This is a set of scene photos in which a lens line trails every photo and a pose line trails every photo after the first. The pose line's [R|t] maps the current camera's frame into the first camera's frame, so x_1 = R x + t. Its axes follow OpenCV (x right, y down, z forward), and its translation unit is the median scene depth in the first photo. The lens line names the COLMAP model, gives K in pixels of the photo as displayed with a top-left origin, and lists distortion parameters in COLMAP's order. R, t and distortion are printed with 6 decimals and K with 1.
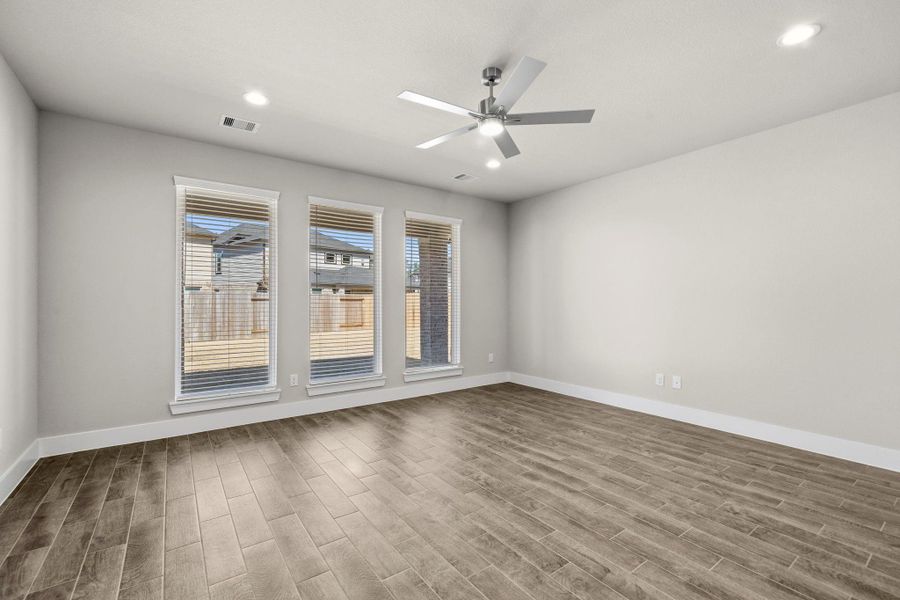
lens RADIAL K [[390.1, 0, 449.5], [0, 390.1, 308.0], [0, 0, 1]] dist [-0.002281, 0.001319]
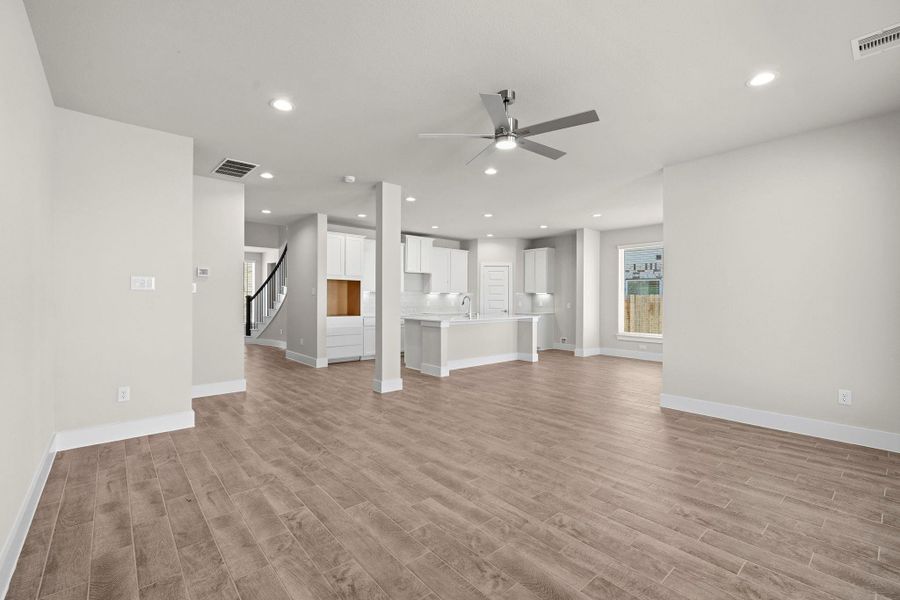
lens RADIAL K [[390.1, 0, 442.8], [0, 390.1, 293.6], [0, 0, 1]] dist [-0.002281, 0.001319]
pose [[-0.997078, -0.002501, -0.076346, 0.280725], [-0.002335, 0.999995, -0.002266, -0.021063], [0.076351, -0.002081, -0.997079, 1.578609]]
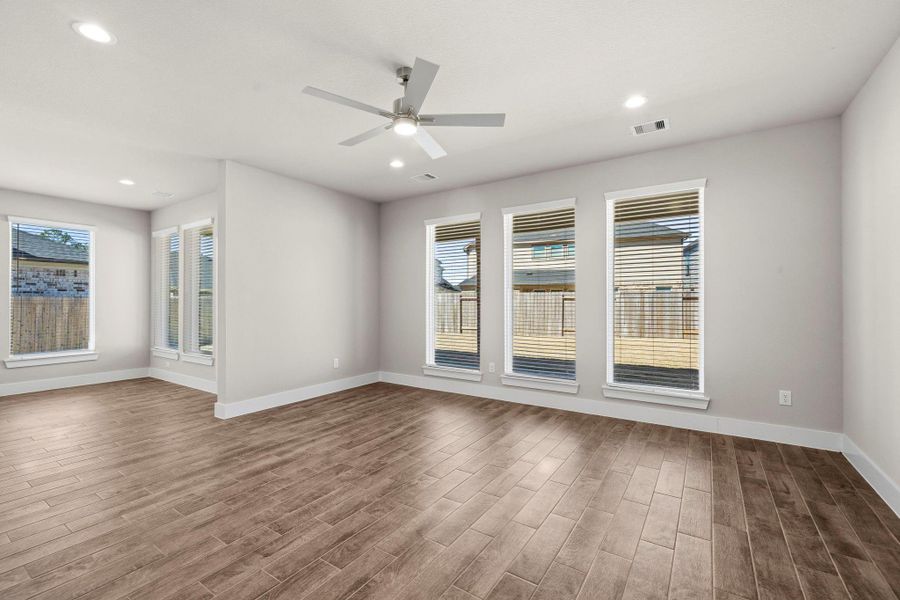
lens RADIAL K [[390.1, 0, 445.7], [0, 390.1, 297.0], [0, 0, 1]] dist [-0.002281, 0.001319]
pose [[0.345437, -0.010459, -0.938384, 0.816133], [-0.010754, 0.999828, -0.015102, -0.013311], [0.938380, 0.015309, 0.345265, 0.554803]]
